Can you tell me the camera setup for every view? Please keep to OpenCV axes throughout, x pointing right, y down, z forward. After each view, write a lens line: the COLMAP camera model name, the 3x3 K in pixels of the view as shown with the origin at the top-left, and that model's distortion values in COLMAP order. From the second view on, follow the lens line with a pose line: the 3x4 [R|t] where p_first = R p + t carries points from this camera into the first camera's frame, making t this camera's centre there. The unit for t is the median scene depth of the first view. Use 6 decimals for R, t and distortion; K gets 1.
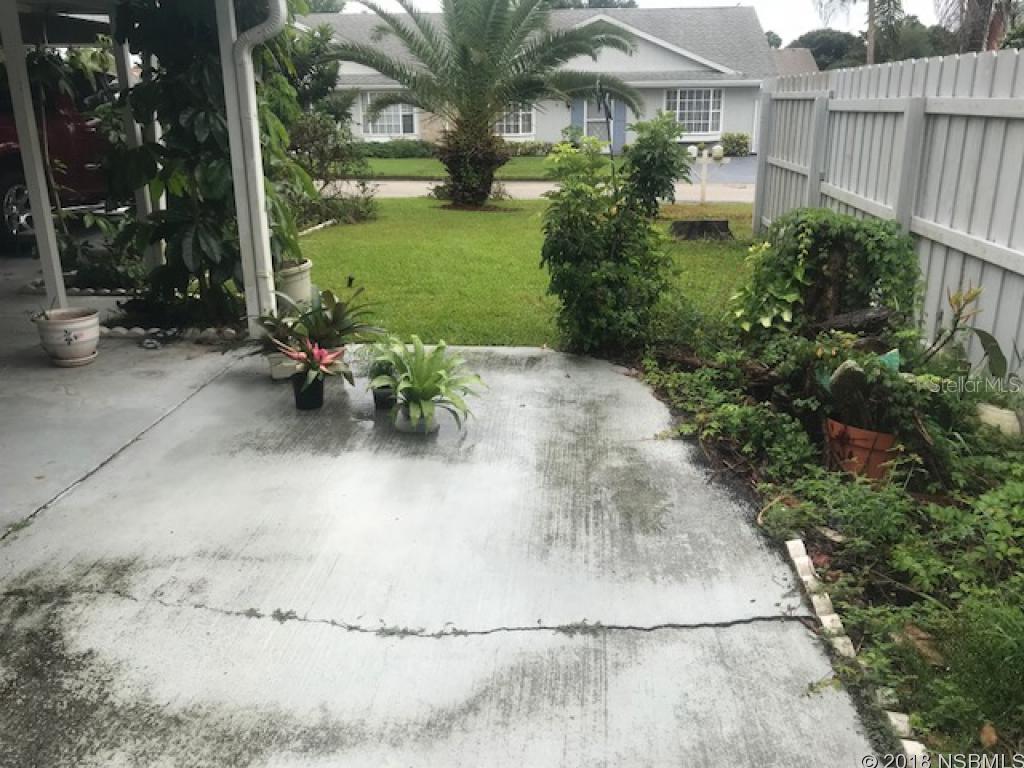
lens RADIAL K [[841.0, 0, 513.9], [0, 841.0, 382.2], [0, 0, 1]] dist [0.023563, -0.023062]
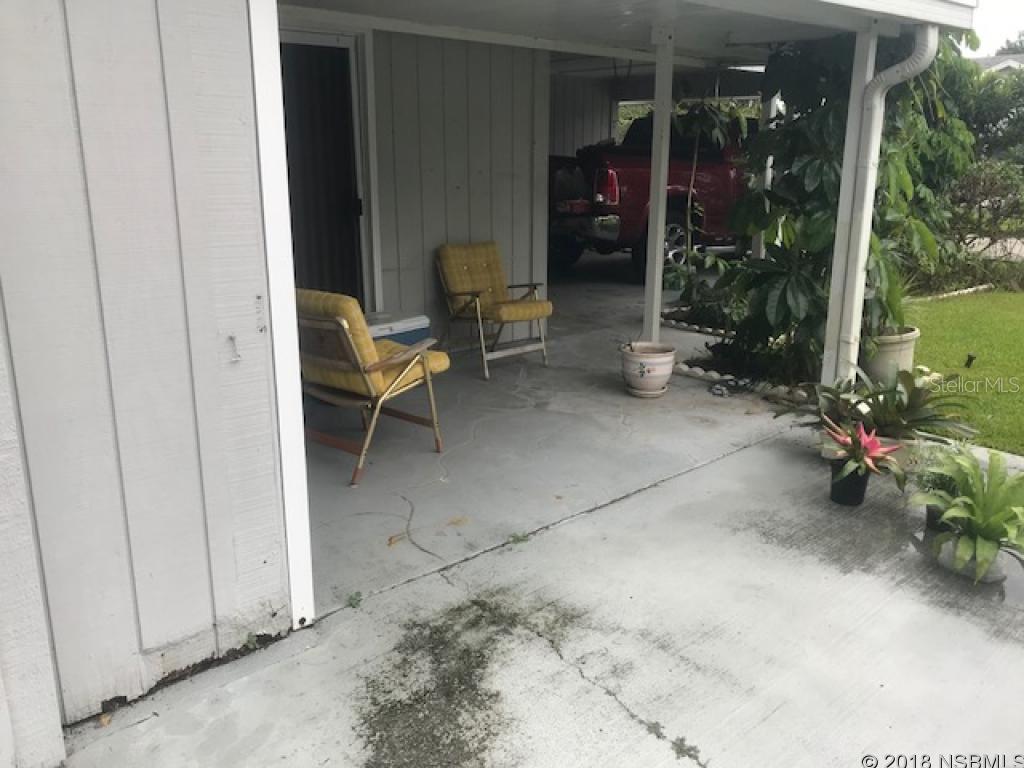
lens RADIAL K [[841.0, 0, 512.4], [0, 841.0, 379.8], [0, 0, 1]] dist [0.023563, -0.023062]
pose [[0.725444, 0.186890, -0.662422, 0.054182], [-0.222904, 0.974354, 0.030785, -0.041382], [0.651187, 0.125324, 0.748498, 0.128917]]
